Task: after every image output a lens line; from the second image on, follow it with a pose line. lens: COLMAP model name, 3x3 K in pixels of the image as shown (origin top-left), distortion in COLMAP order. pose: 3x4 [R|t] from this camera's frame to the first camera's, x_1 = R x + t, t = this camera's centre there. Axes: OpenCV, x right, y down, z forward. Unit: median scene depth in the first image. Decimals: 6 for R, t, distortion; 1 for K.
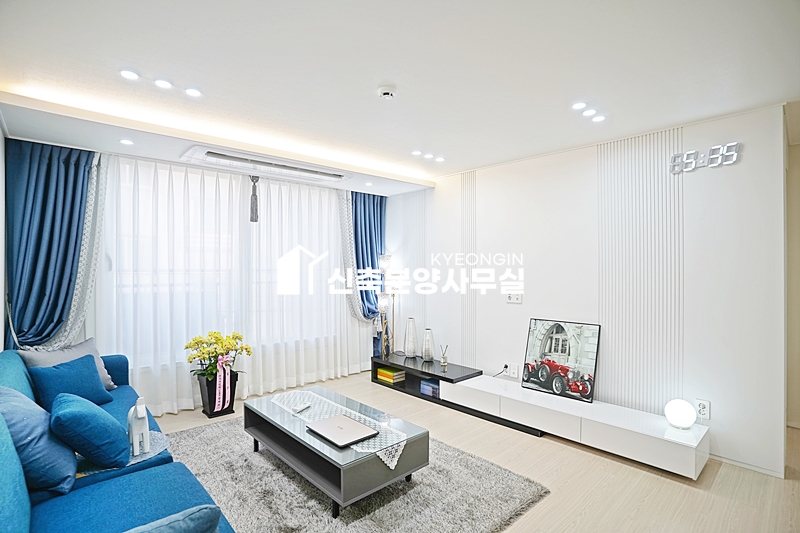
lens RADIAL K [[406.7, 0, 400.0], [0, 406.7, 266.5], [0, 0, 1]] dist [-0.021350, -0.000676]
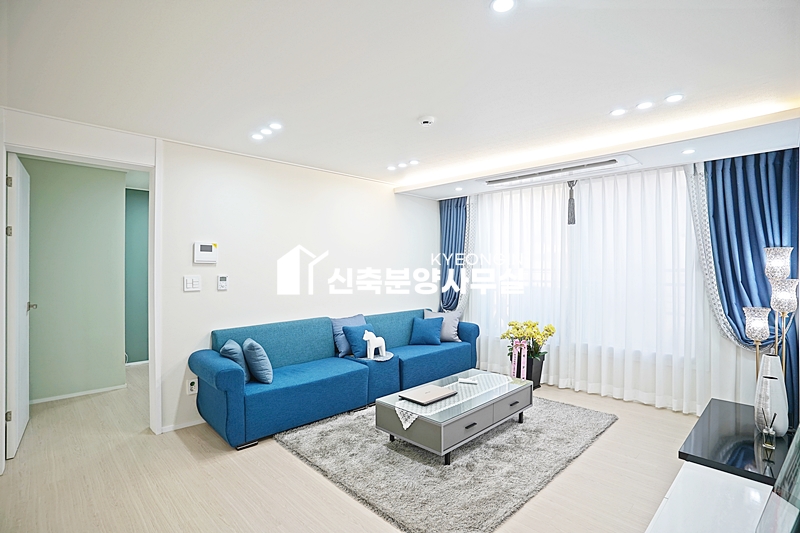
lens RADIAL K [[394.8, 0, 400.0], [0, 394.8, 266.5], [0, 0, 1]] dist [-0.093292, 0.045249]
pose [[0.035509, -0.005147, -0.999356, 0.667924], [-0.007252, 0.999959, -0.005408, 0.009555], [0.999343, 0.007439, 0.035470, 0.543390]]
